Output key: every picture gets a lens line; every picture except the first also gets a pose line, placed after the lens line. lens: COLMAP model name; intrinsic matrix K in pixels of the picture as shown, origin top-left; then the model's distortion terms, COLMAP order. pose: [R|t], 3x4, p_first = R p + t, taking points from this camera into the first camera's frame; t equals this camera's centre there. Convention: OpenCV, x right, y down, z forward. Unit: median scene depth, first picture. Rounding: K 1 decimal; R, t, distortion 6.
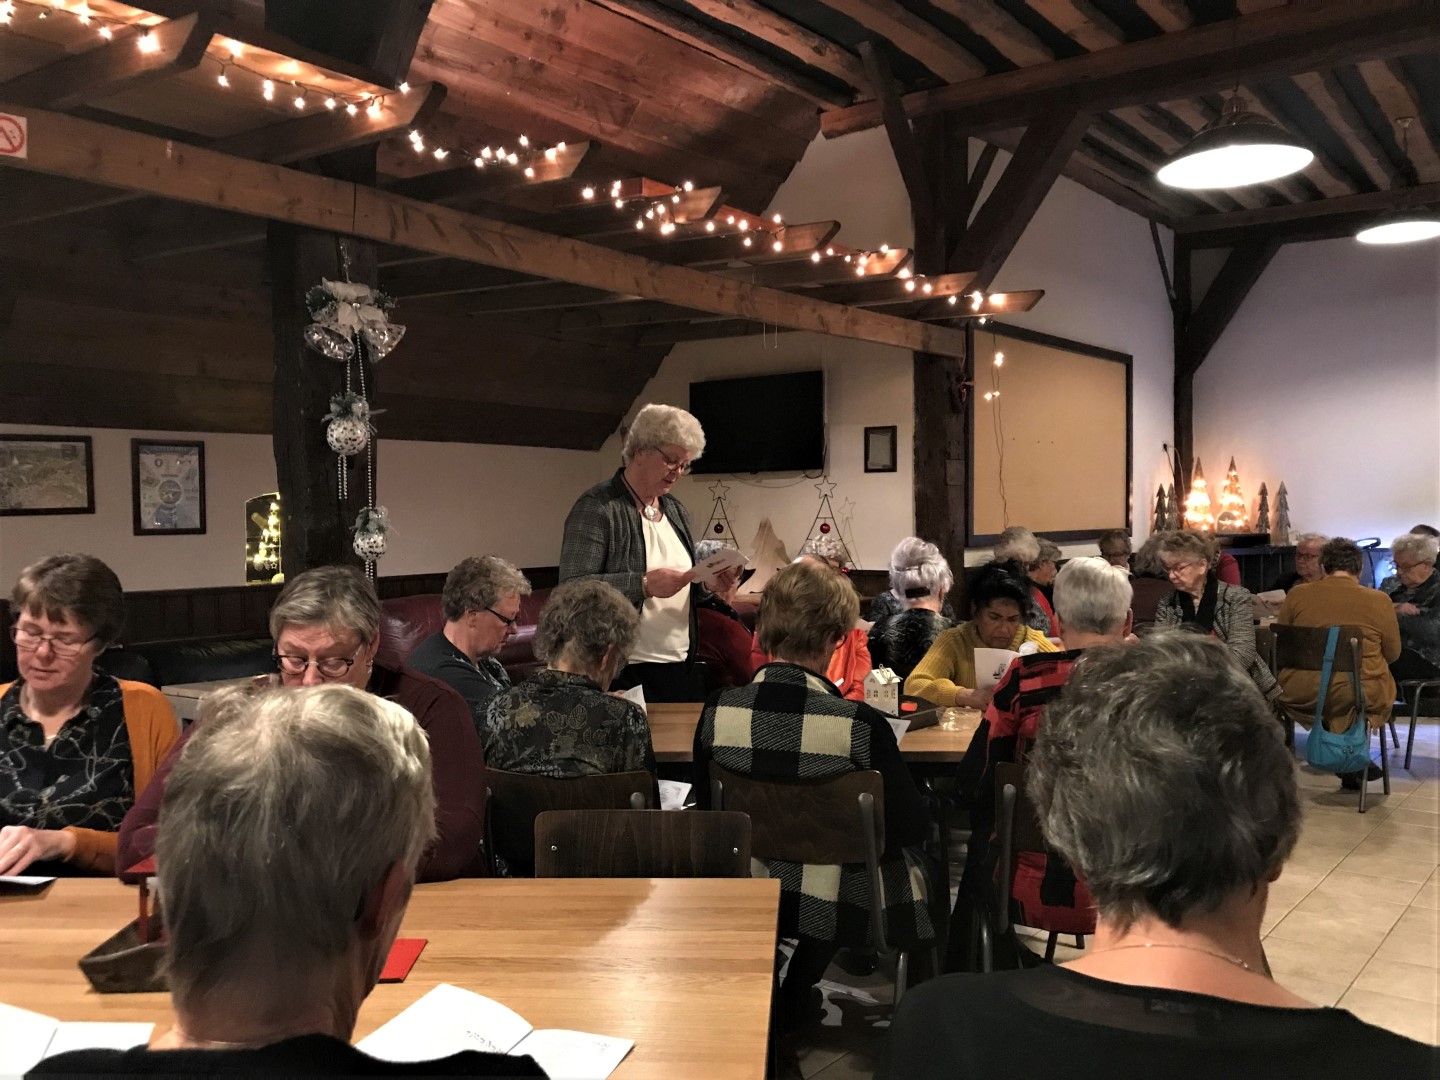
lens RADIAL K [[1181.7, 0, 720.3], [0, 1181.7, 540.7], [0, 0, 1]] dist [-0.012748, -0.015682]
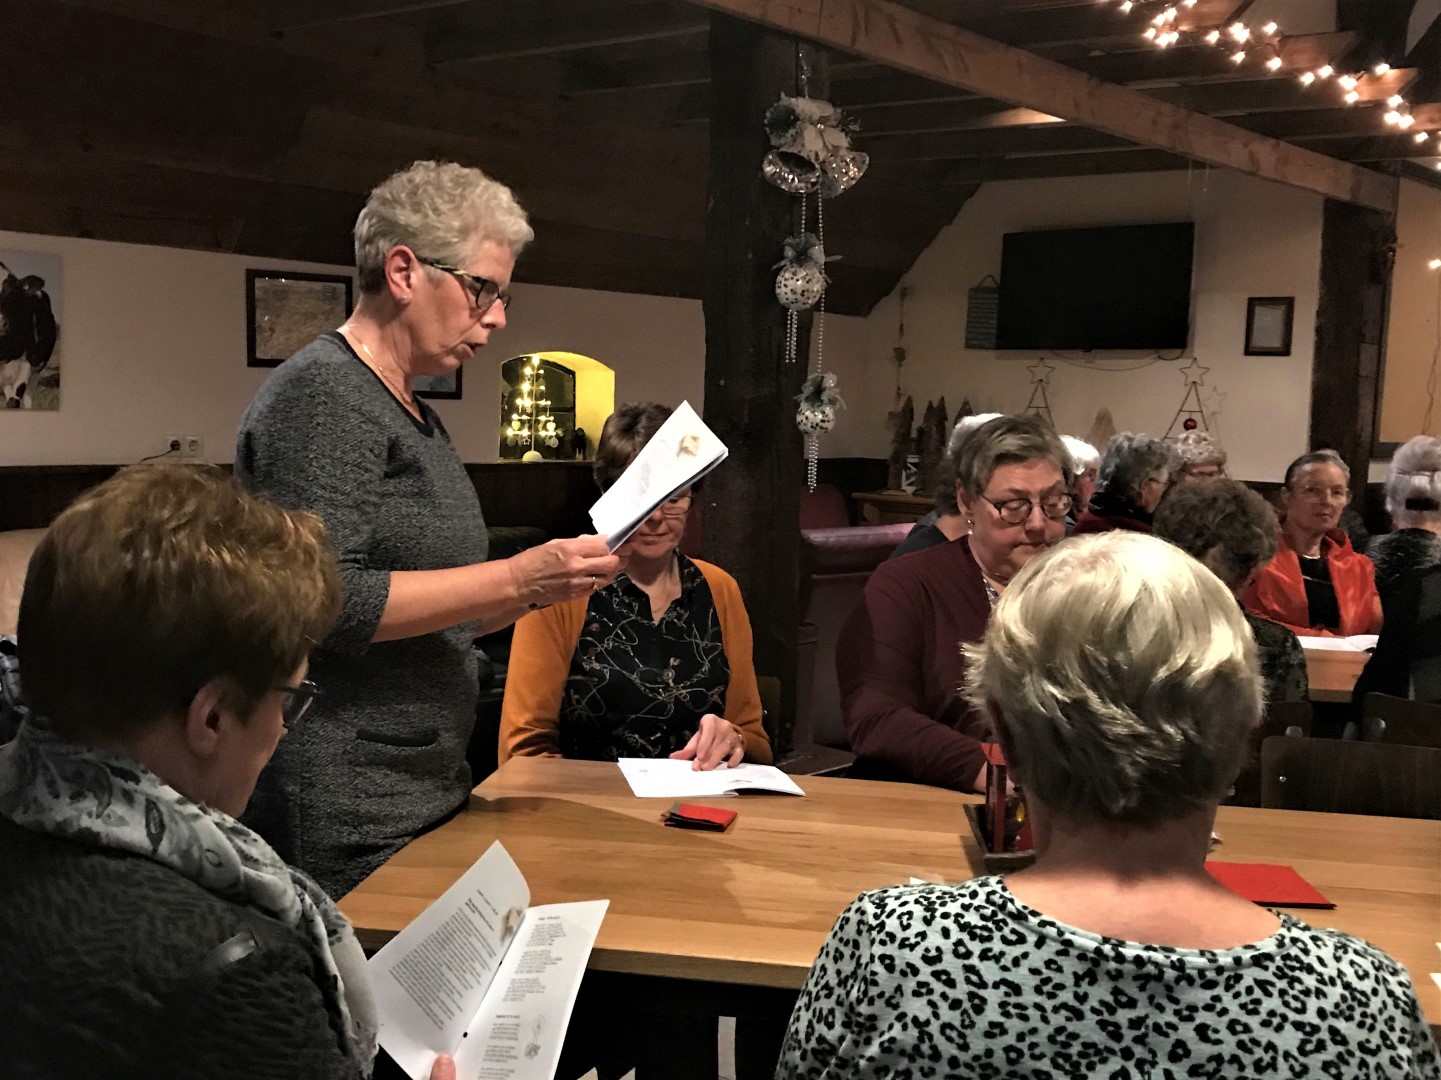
lens RADIAL K [[1487.3, 0, 720.7], [0, 1487.3, 539.0], [0, 0, 1]] dist [-0.018628, 0.000000]
pose [[0.992845, 0.050401, -0.108253, -0.141661], [-0.042537, 0.996368, 0.073763, 0.007620], [0.111577, -0.068631, 0.991383, -0.031662]]
